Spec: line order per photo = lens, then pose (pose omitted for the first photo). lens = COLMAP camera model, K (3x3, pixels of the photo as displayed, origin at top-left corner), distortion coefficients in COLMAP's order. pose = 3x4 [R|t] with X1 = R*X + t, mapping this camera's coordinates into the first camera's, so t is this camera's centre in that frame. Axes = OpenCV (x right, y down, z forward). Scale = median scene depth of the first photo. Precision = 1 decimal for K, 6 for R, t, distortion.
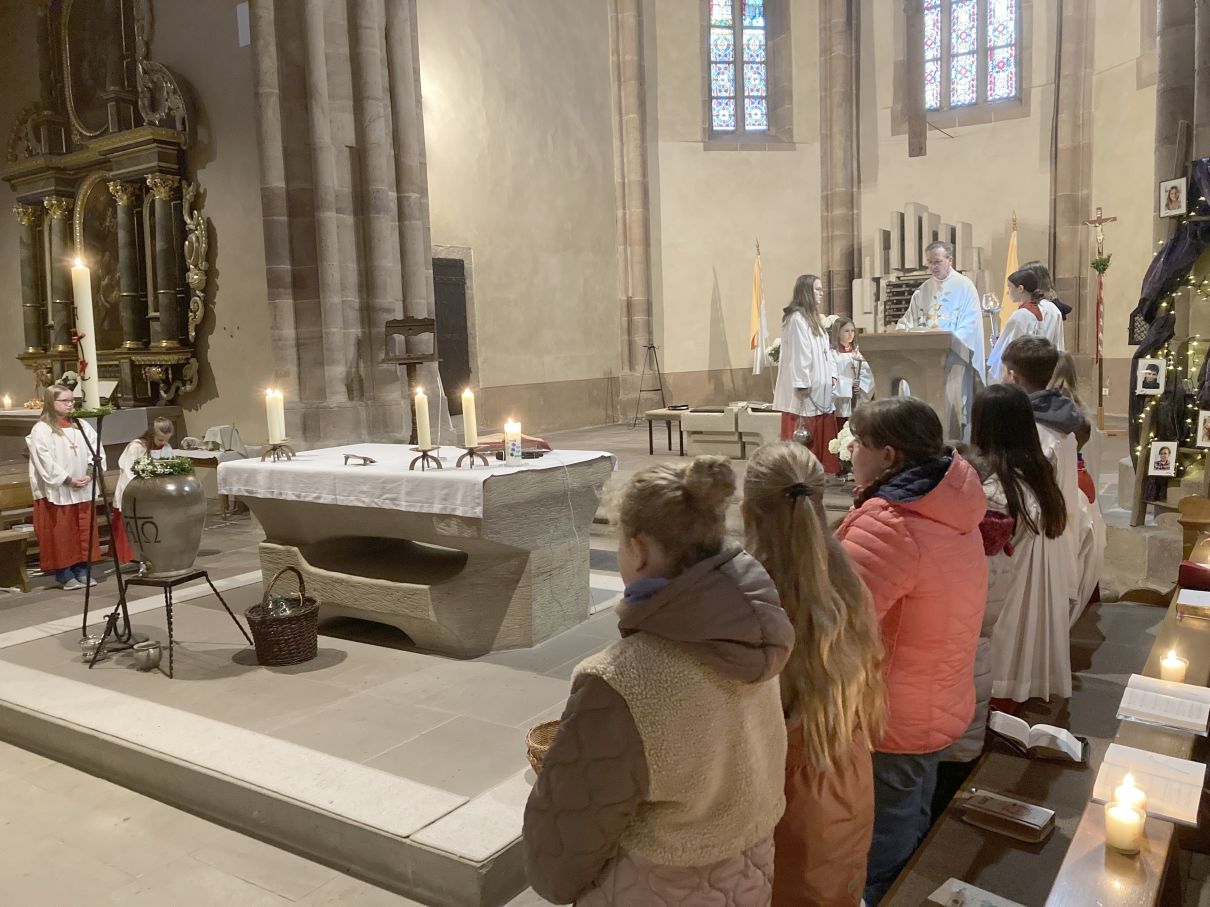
lens RADIAL K [[983.1, 0, 605.0], [0, 983.1, 453.5], [0, 0, 1]] dist [0.019250, 0.001188]
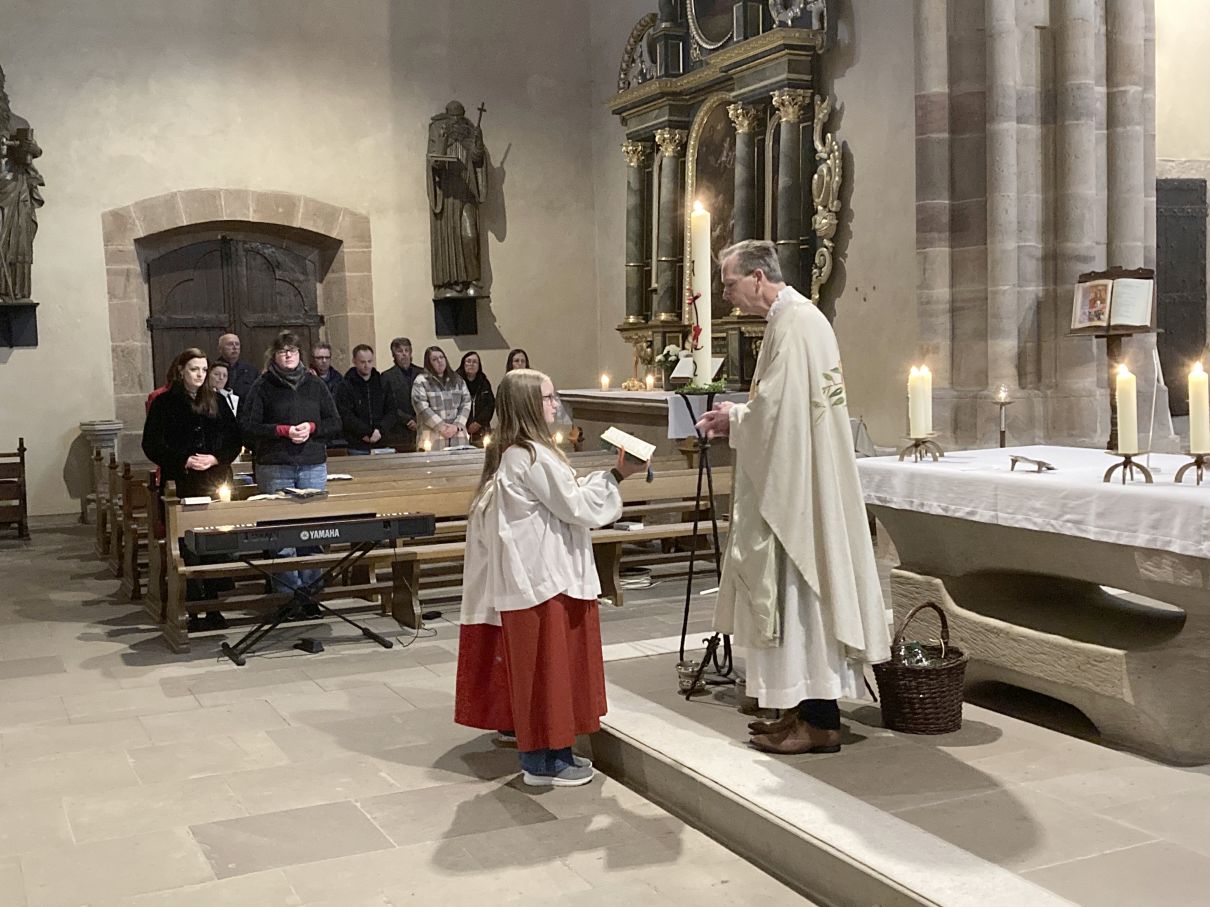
lens RADIAL K [[1425.7, 0, 605.0], [0, 1425.7, 453.5], [0, 0, 1]] dist [0.101922, -0.366585]
pose [[0.860475, 0.047277, -0.507295, 0.005747], [-0.053833, 0.998548, 0.001747, 0.006053], [0.506641, 0.025806, 0.861771, -0.026714]]
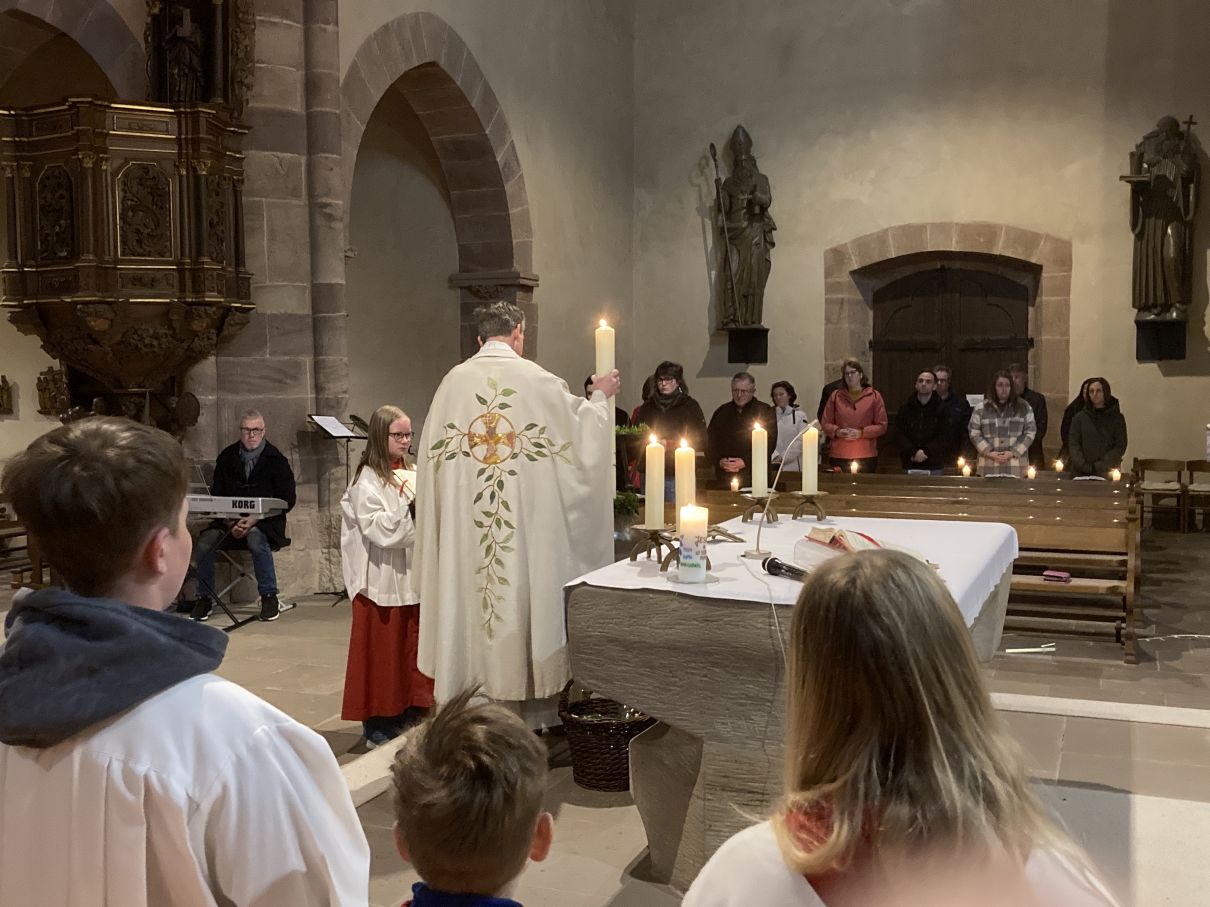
lens RADIAL K [[1325.8, 0, 605.0], [0, 1325.8, 453.5], [0, 0, 1]] dist [0.153303, -0.467653]
pose [[0.216440, 0.096043, -0.971560, 0.307274], [-0.108546, 0.991347, 0.073818, -0.054661], [0.970243, 0.089482, 0.224992, 0.359460]]
